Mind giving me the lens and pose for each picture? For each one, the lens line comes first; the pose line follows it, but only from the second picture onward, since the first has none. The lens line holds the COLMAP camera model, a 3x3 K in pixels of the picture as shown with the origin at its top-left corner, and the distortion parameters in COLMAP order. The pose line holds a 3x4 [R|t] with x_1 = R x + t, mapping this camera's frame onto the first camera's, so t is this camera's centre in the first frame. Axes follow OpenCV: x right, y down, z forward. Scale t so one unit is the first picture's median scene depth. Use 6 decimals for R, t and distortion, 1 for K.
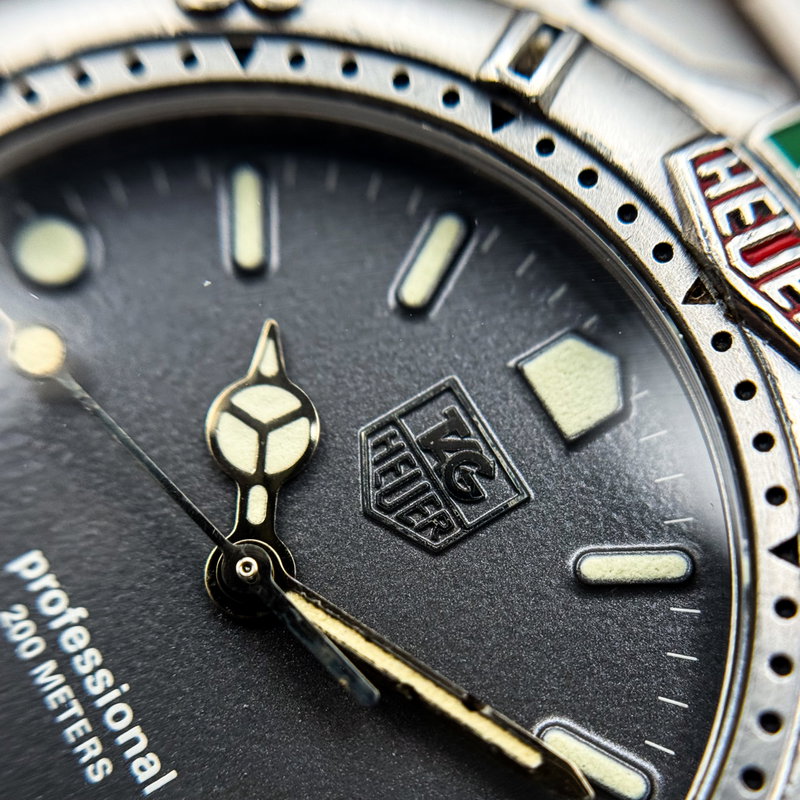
lens RADIAL K [[1520.0, 0, 435.4], [0, 1520.0, 475.4], [0, 0, 1]] dist [0.231220, 0.003704]
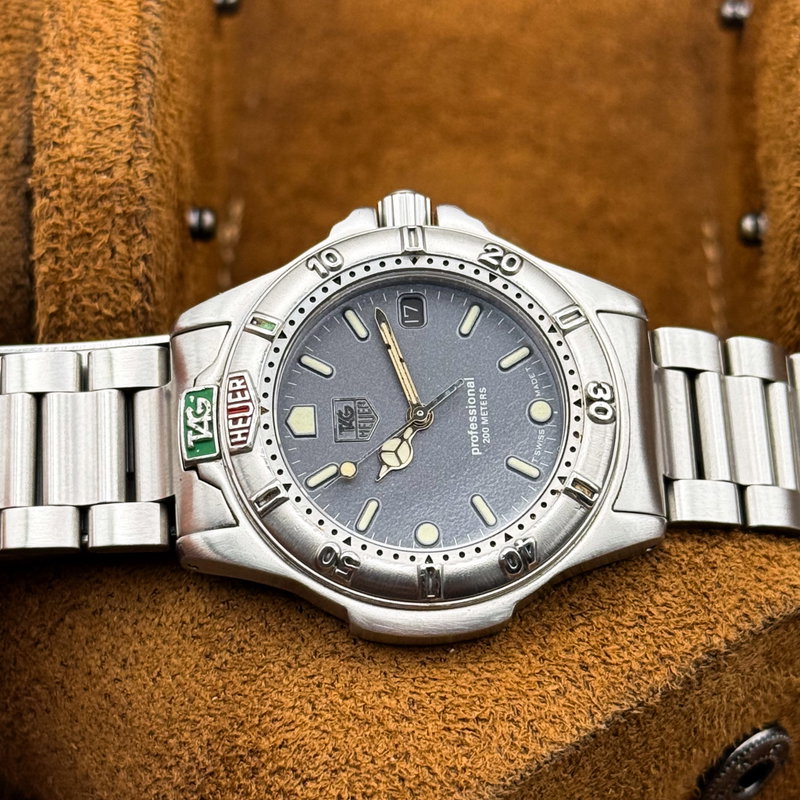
lens RADIAL K [[2572.5, 0, 400.0], [0, 2572.5, 400.0], [0, 0, 1]] dist [0.027985, -14.849768]
pose [[-0.877156, -0.472199, 0.087319, -0.550315], [0.442510, -0.724206, 0.528876, -2.854999], [-0.186498, 0.502547, 0.844195, -3.684030]]
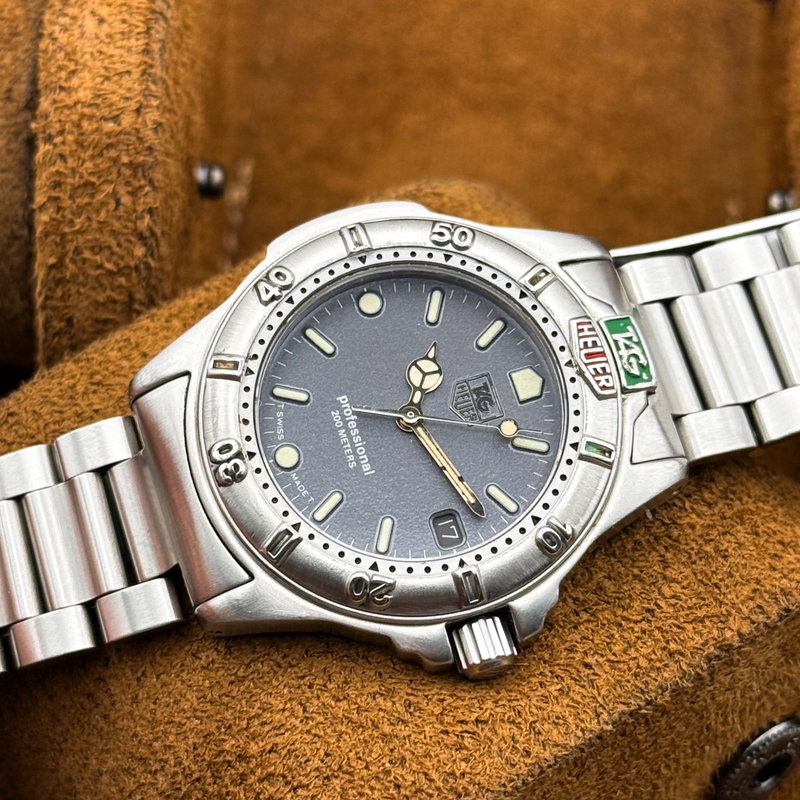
lens RADIAL K [[2572.5, 0, 400.0], [0, 2572.5, 400.0], [0, 0, 1]] dist [0.027985, -14.849768]
pose [[0.971404, 0.231389, -0.053227, 0.128699], [-0.234915, 0.969200, -0.073935, 0.420322], [0.034480, 0.084325, 0.995842, -4.210724]]
